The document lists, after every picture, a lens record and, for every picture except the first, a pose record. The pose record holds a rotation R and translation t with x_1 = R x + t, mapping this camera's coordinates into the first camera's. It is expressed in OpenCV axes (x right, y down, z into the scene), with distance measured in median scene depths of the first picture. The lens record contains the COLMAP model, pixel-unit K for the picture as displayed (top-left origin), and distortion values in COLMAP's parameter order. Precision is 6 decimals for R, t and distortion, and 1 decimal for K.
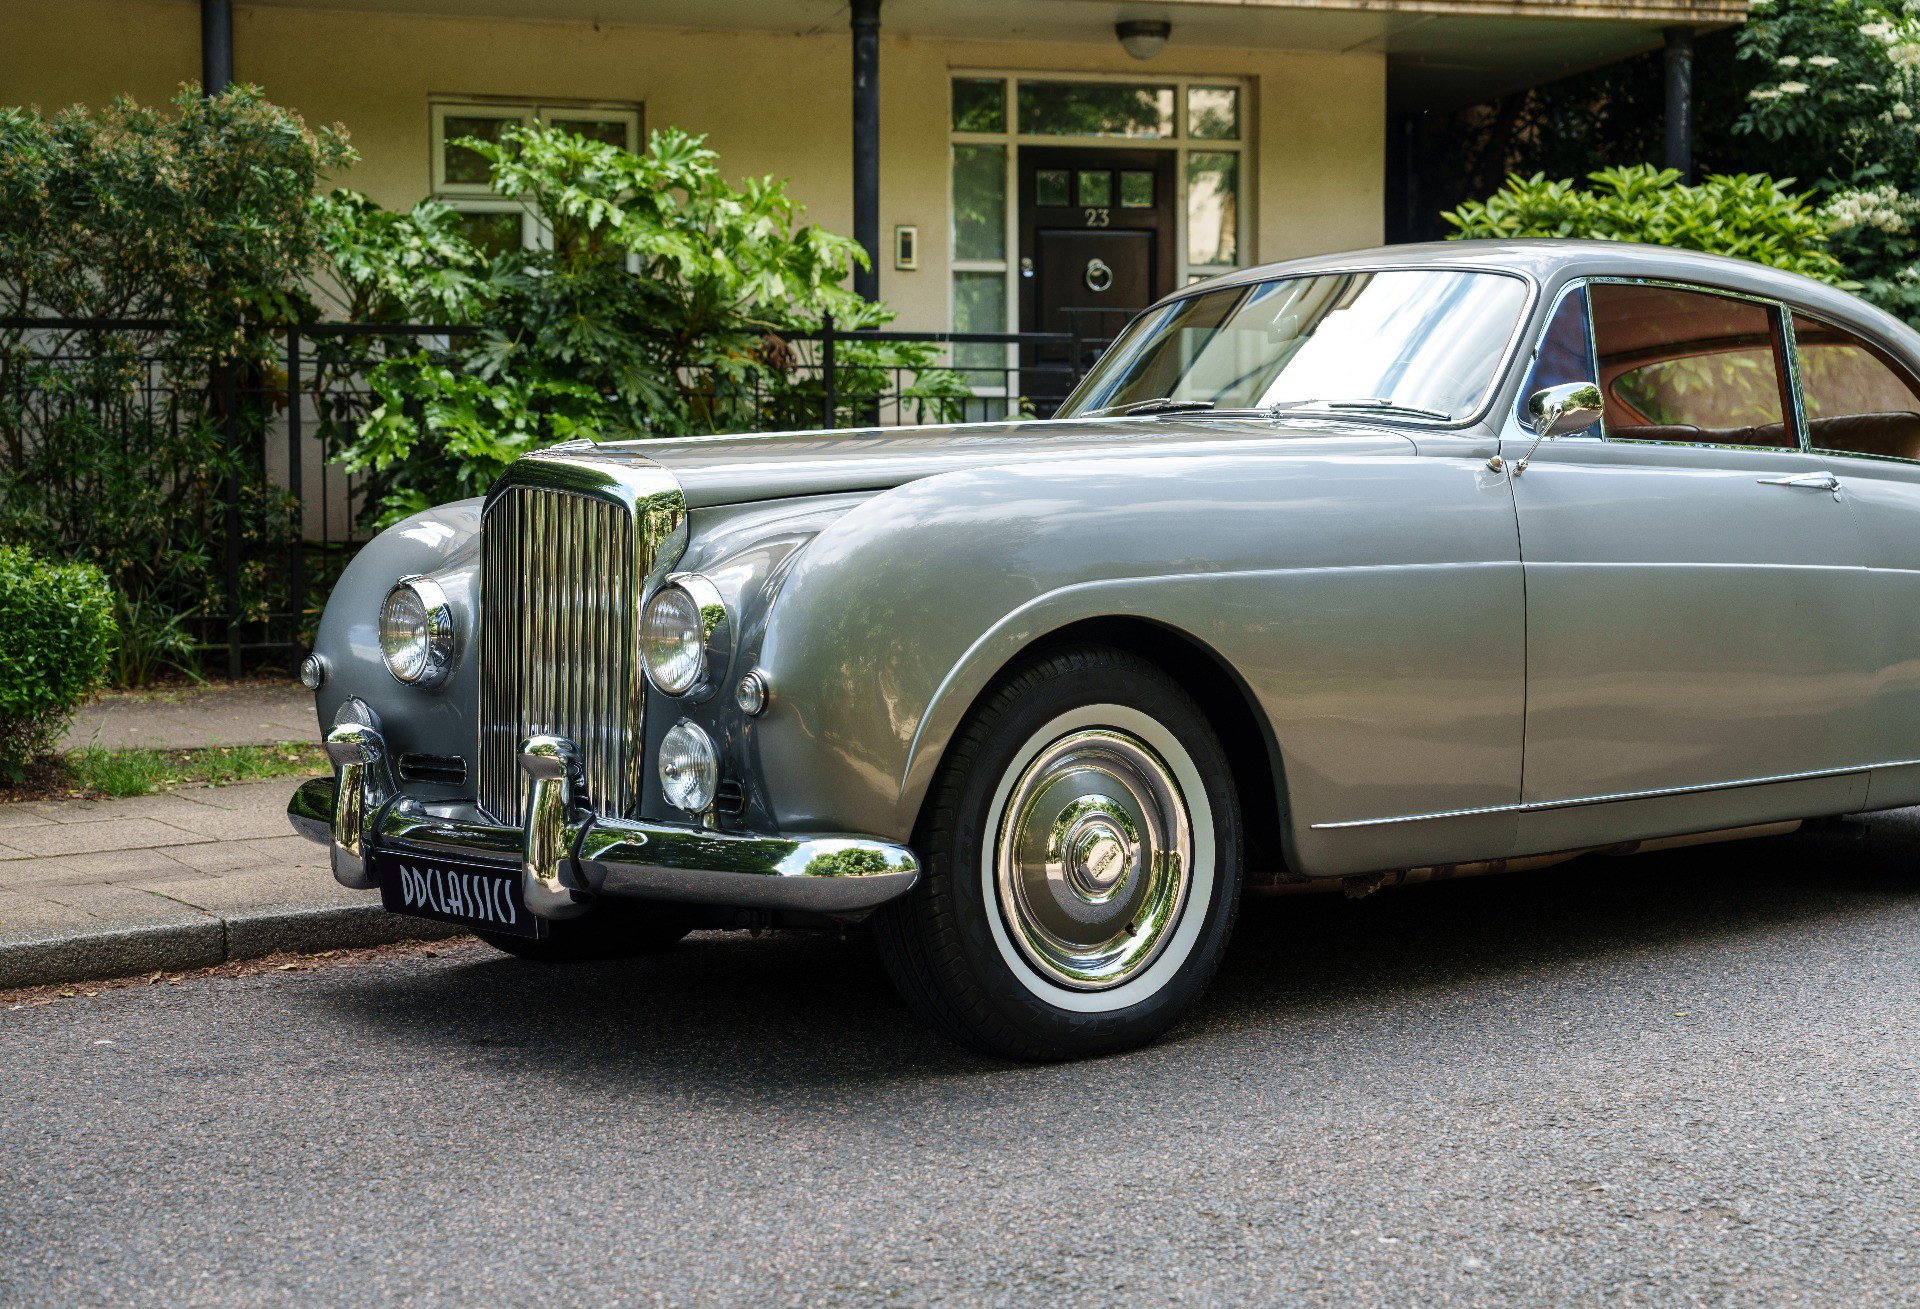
lens RADIAL K [[2840.3, 0, 1007.7], [0, 2840.3, 665.9], [0, 0, 1]] dist [0.029540, -0.024510]
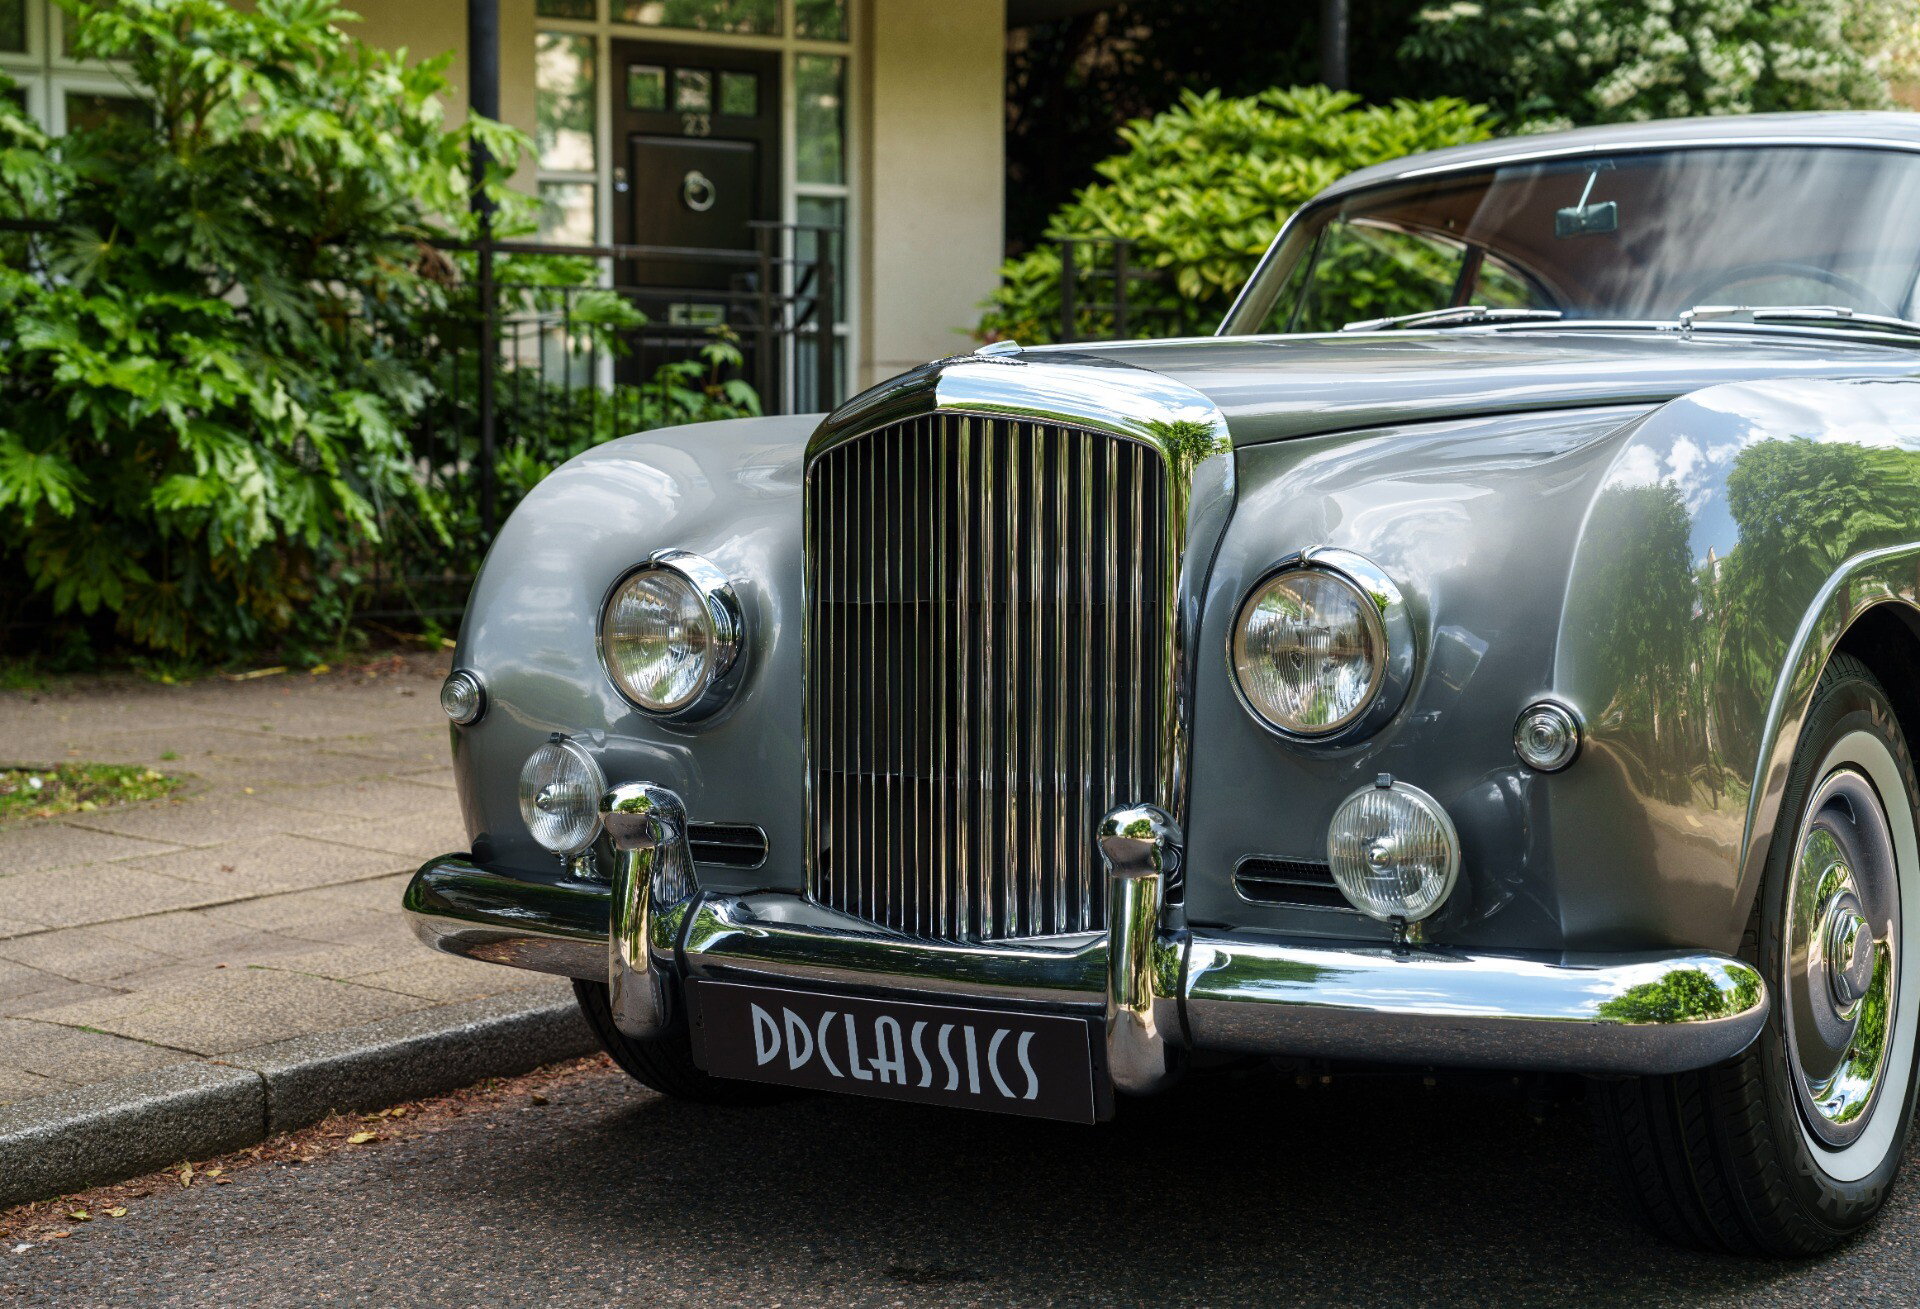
lens RADIAL K [[2828.4, 0, 960.0], [0, 2828.4, 654.5], [0, 0, 1]] dist [0.039535, 0.084452]
pose [[0.963894, -0.013769, 0.265929, -0.151312], [0.010619, 0.999855, 0.013278, -0.007303], [-0.266074, -0.009975, 0.963901, 0.169254]]
